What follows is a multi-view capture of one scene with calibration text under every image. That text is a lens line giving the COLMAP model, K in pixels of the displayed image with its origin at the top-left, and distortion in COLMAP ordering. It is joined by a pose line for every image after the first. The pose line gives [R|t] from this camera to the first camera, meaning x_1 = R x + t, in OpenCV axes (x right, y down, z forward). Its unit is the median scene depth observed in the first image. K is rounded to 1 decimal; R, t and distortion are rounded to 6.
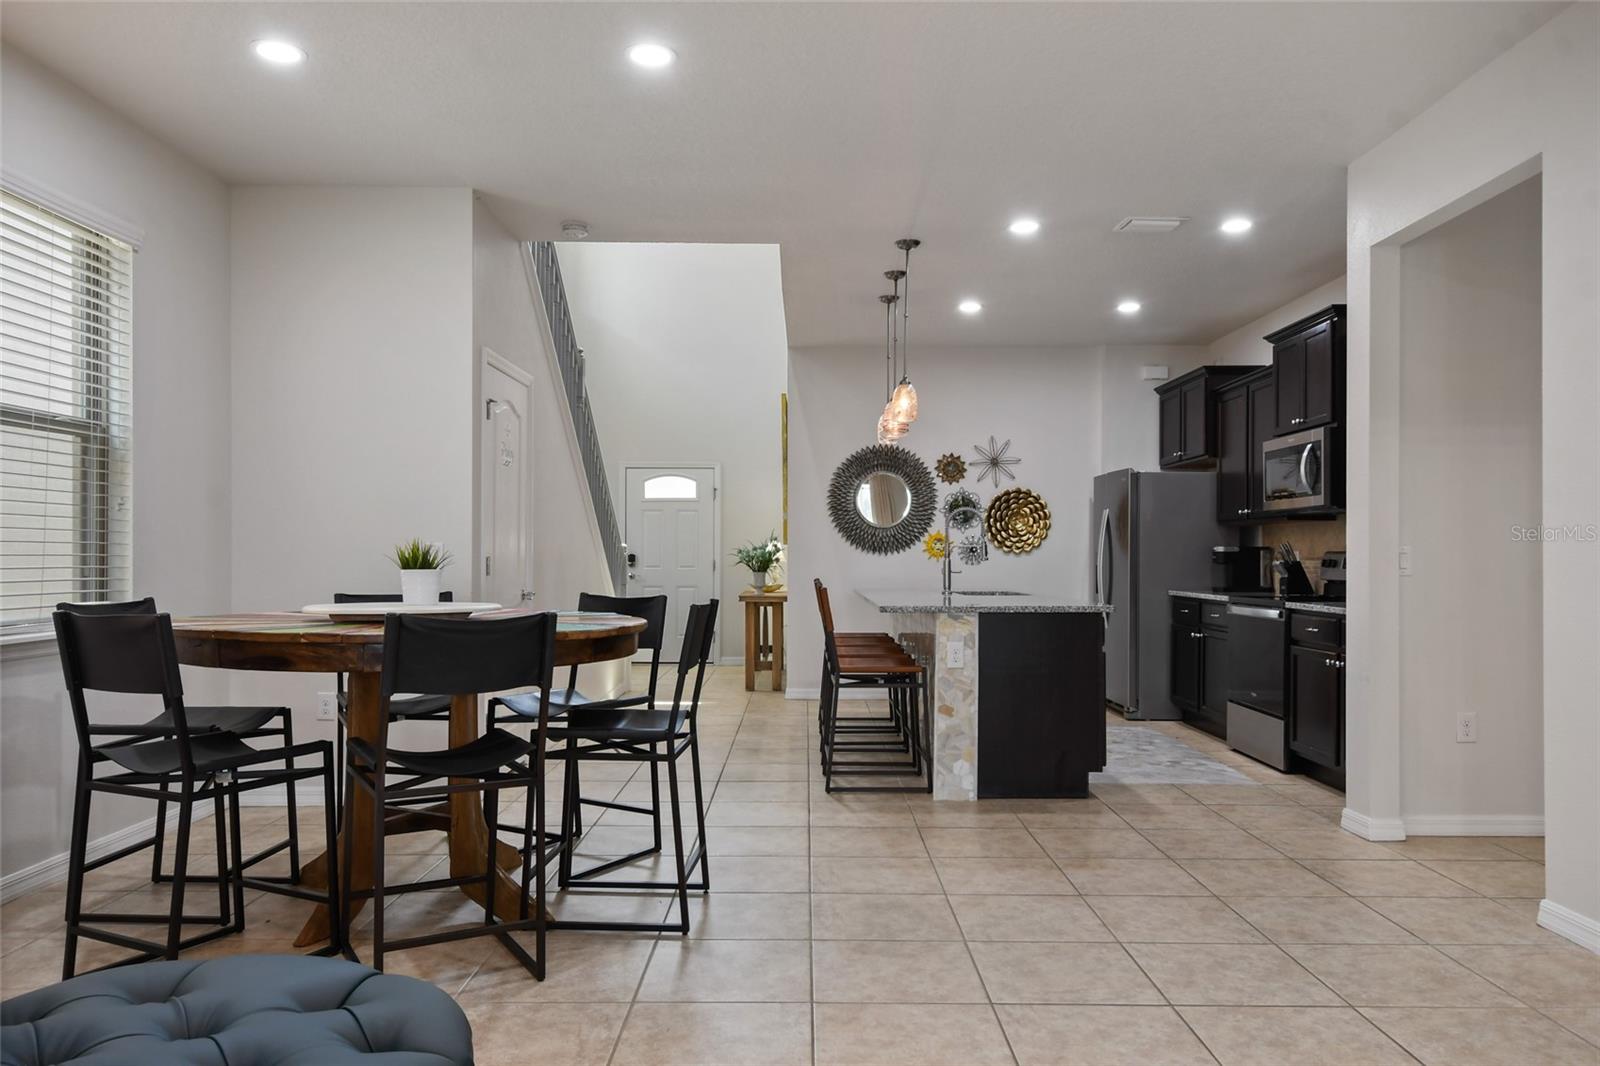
lens RADIAL K [[1073.7, 0, 799.0], [0, 1073.7, 543.8], [0, 0, 1]] dist [-0.005058, -0.004529]
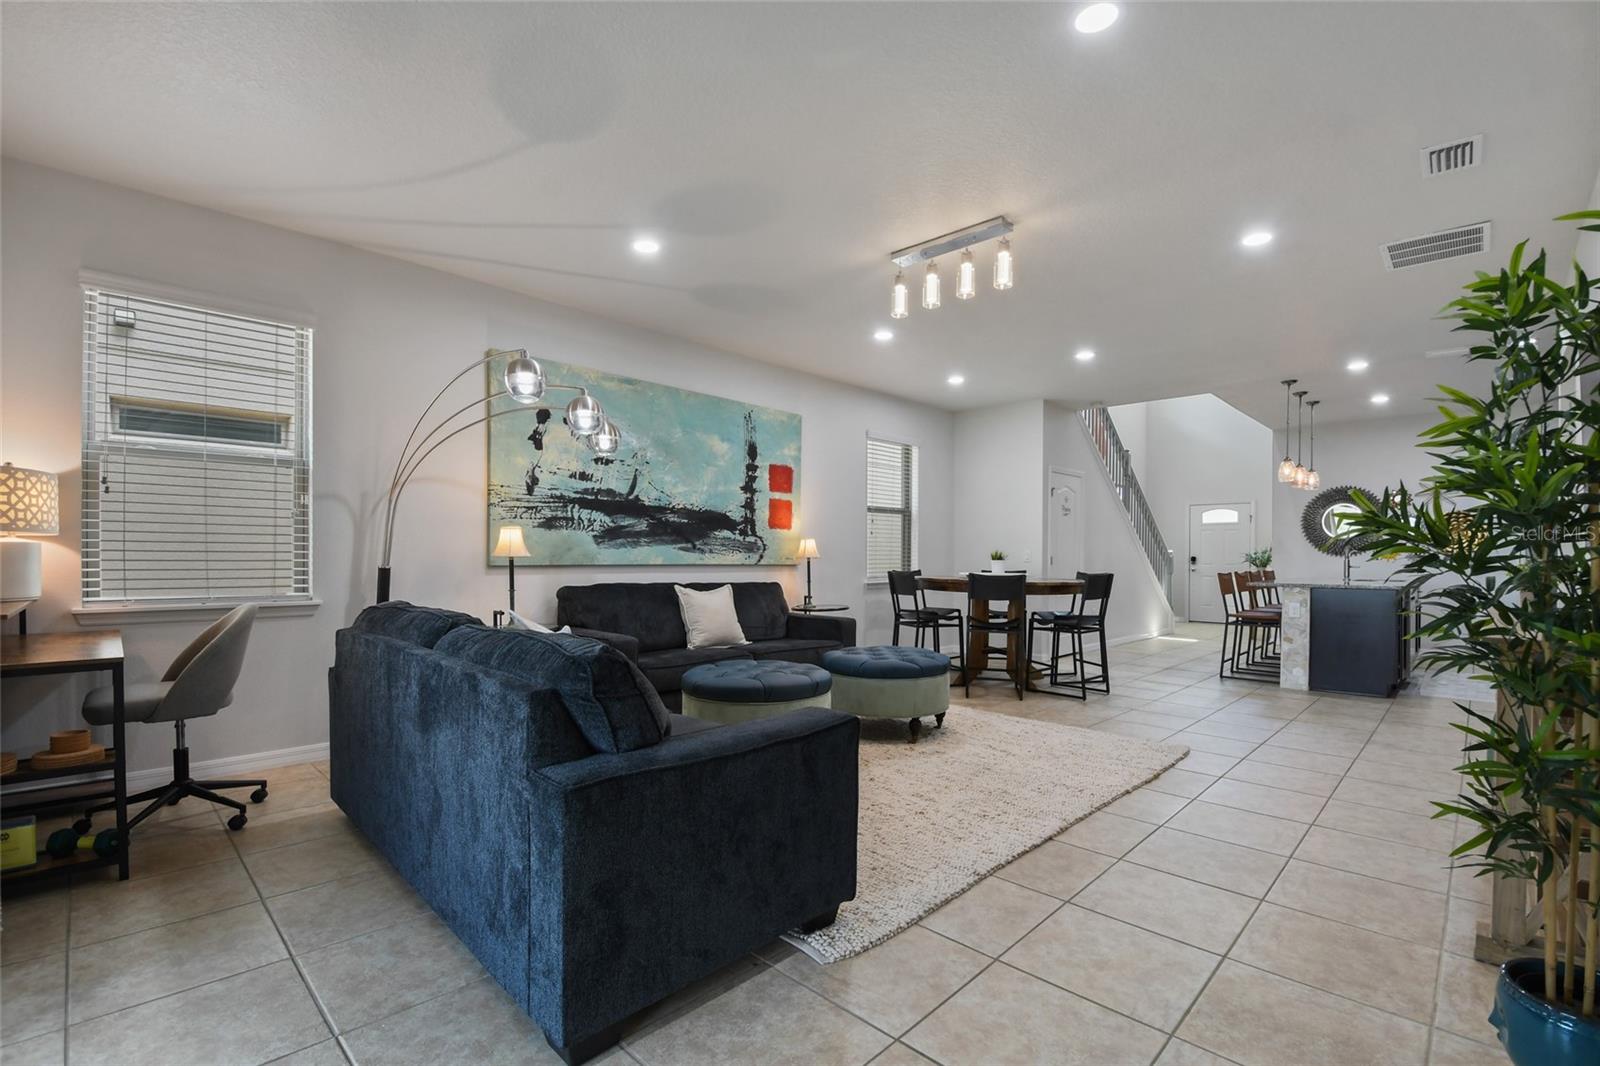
lens RADIAL K [[708.5, 0, 813.9], [0, 708.5, 545.8], [0, 0, 1]] dist [-0.005270, -0.002833]
pose [[0.725528, -0.007436, -0.688152, 0.491614], [0.002176, 0.999961, -0.008511, 0.001375], [0.688189, 0.004678, 0.725516, -0.577967]]
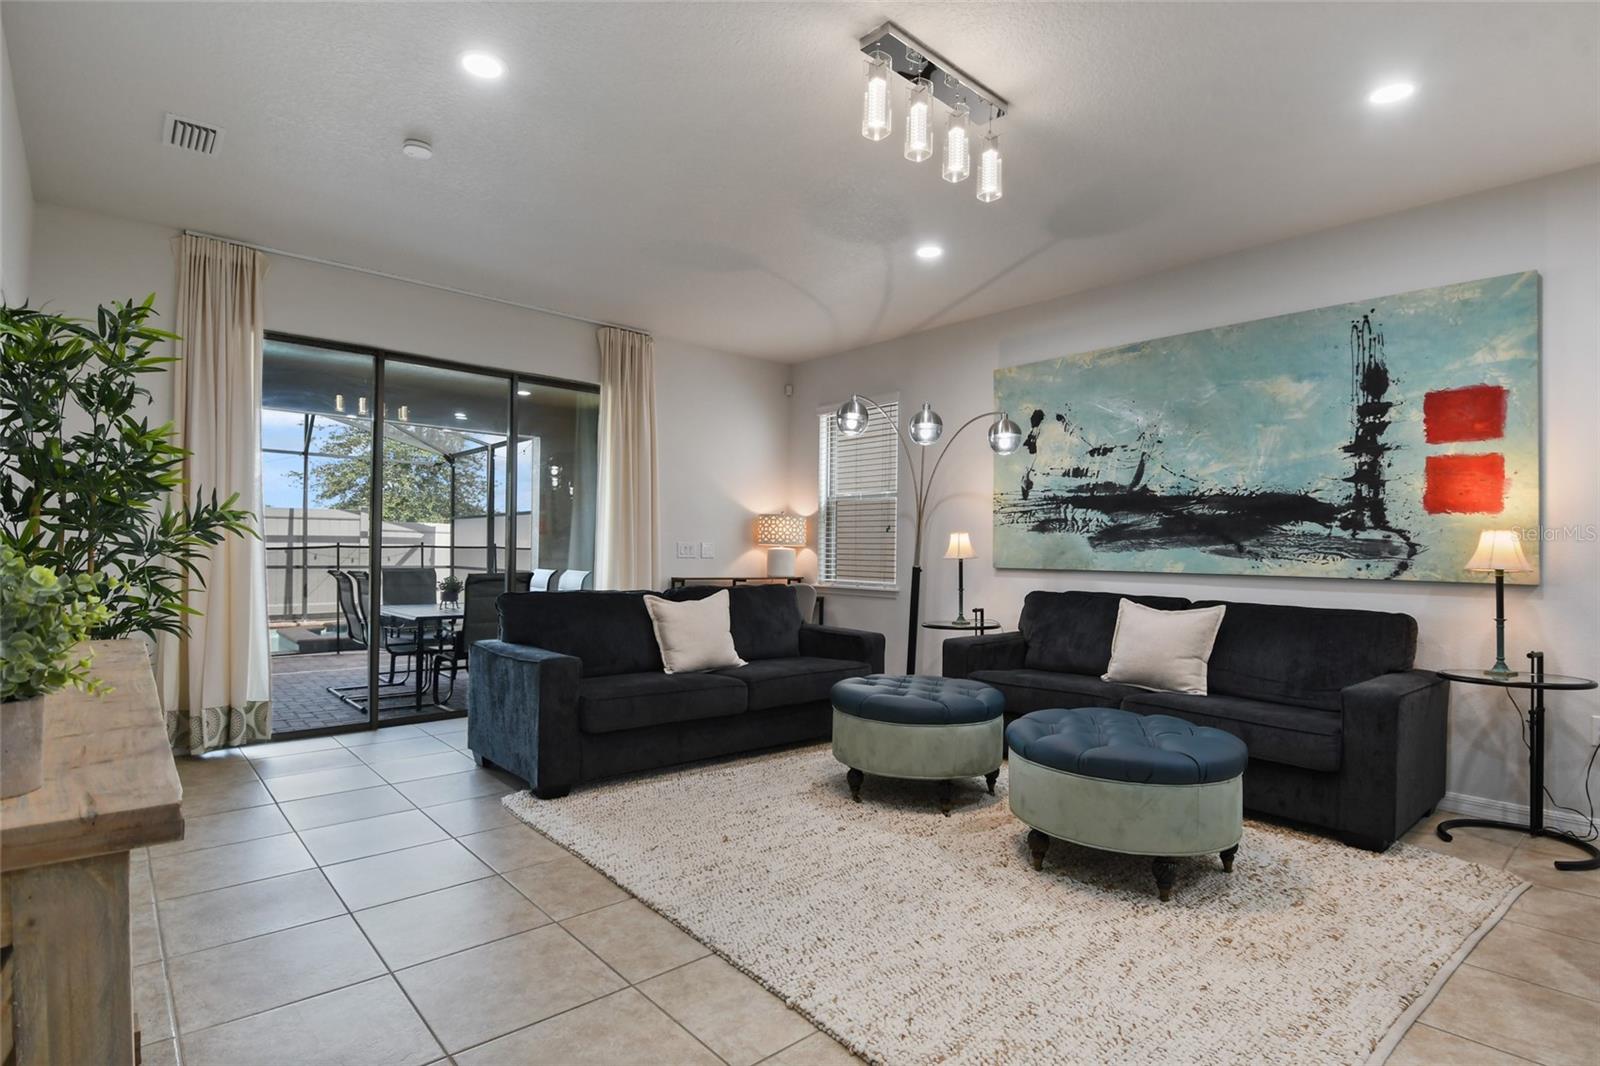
lens RADIAL K [[783.0, 0, 801.6], [0, 783.0, 544.3], [0, 0, 1]] dist [0.009404, -0.016081]
pose [[-0.743928, -0.018216, -0.668012, 0.507719], [-0.008278, 0.999803, -0.018045, 0.008802], [0.668209, -0.007894, -0.743932, 0.685379]]
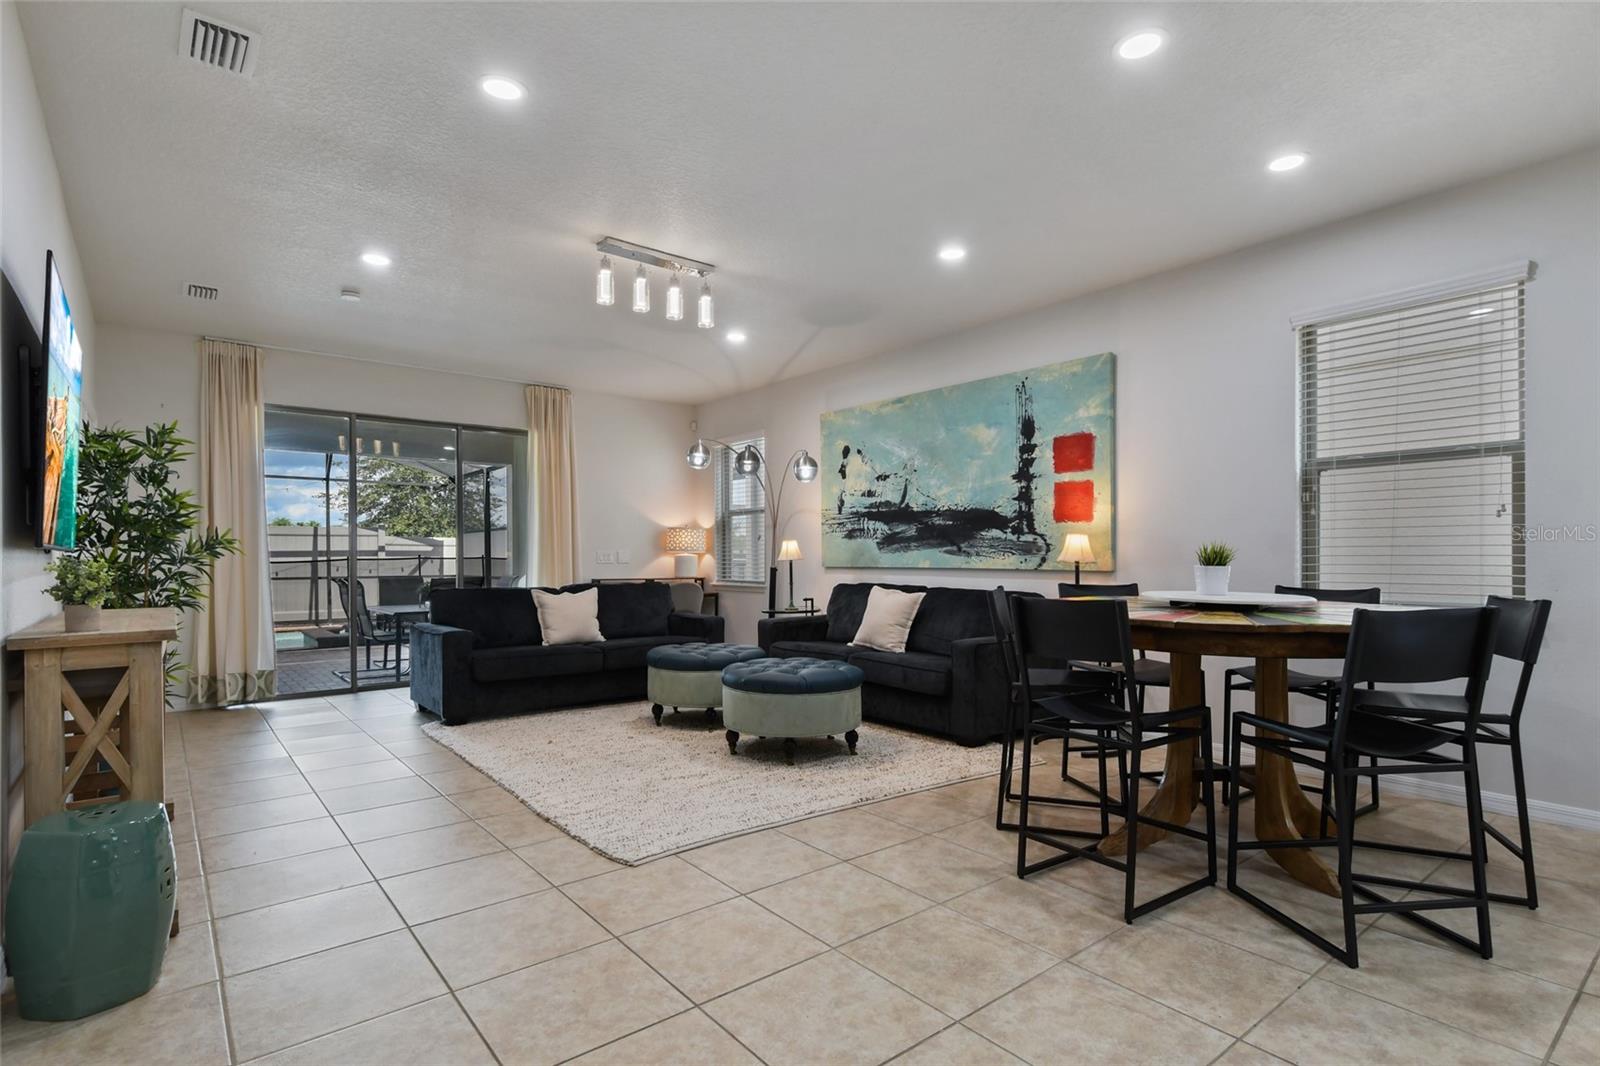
lens RADIAL K [[783.0, 0, 811.4], [0, 783.0, 561.6], [0, 0, 1]] dist [0.009404, -0.016081]
pose [[-0.765638, 0.004875, -0.643253, 0.505742], [0.009138, 0.999953, -0.003298, 0.016083], [0.643207, -0.008404, -0.765647, 1.238681]]
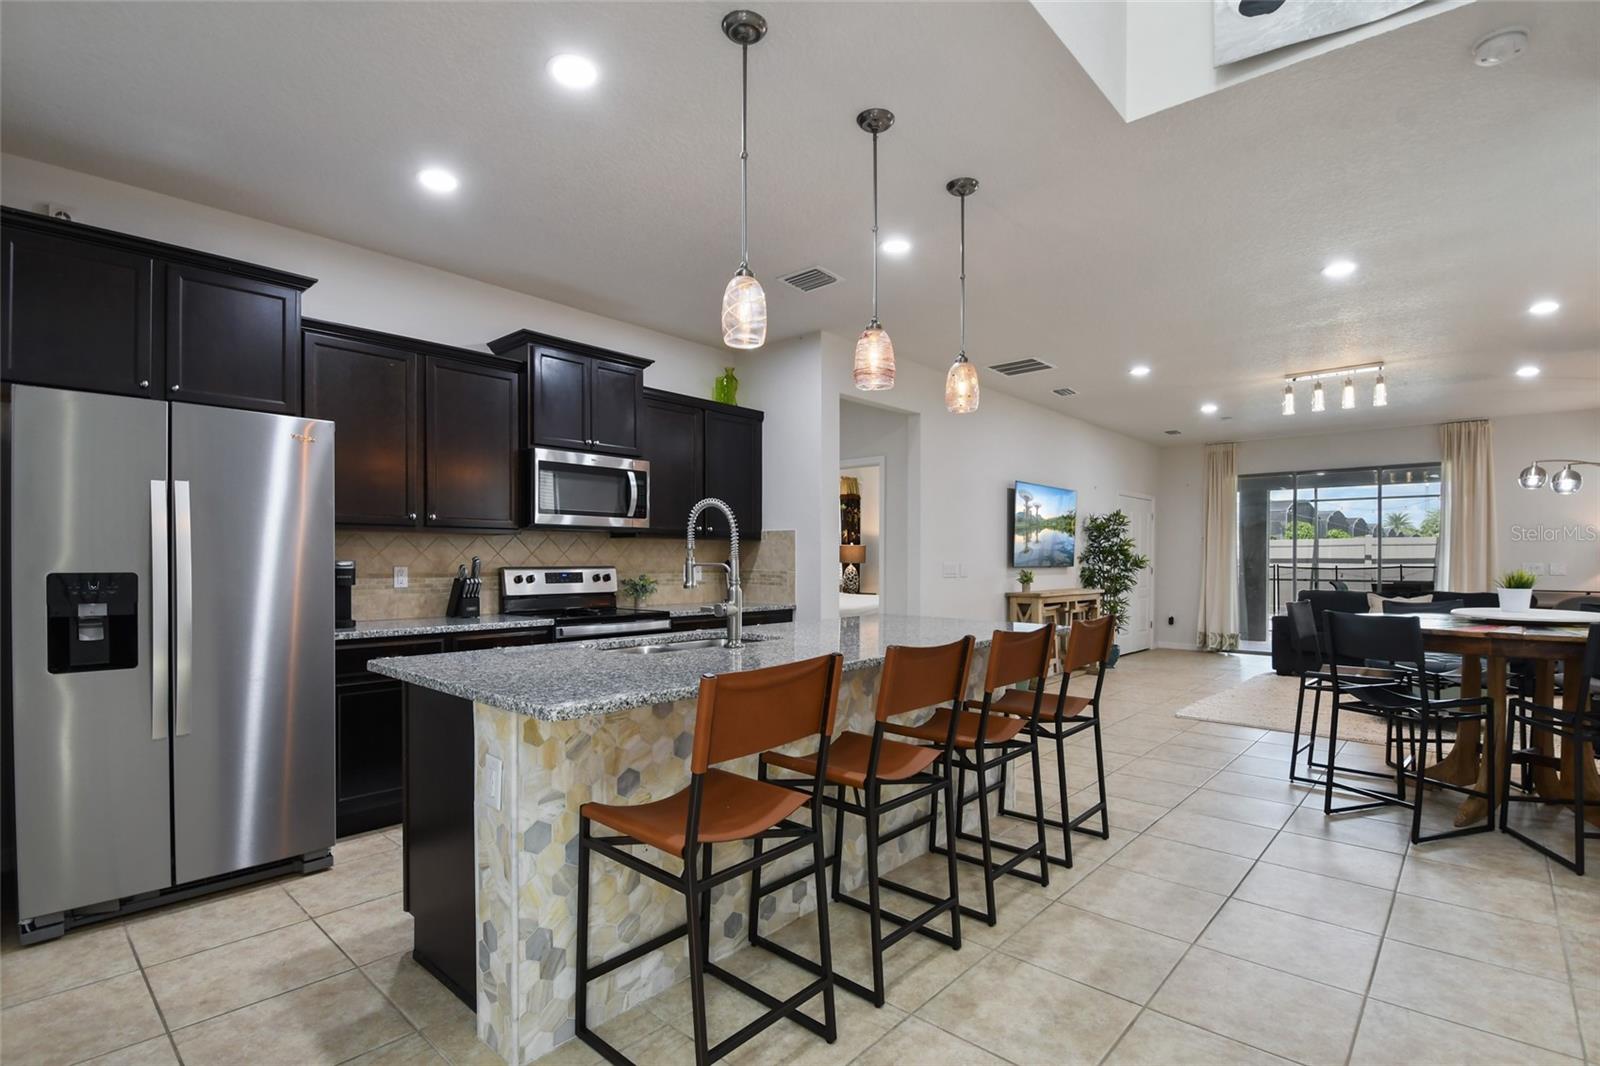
lens RADIAL K [[783.0, 0, 776.0], [0, 783.0, 576.2], [0, 0, 1]] dist [0.009404, -0.016081]
pose [[-0.732328, -0.015061, 0.680785, -0.315960], [-0.007375, 0.999872, 0.014187, -0.001147], [-0.680912, 0.005369, -0.732346, 2.286120]]
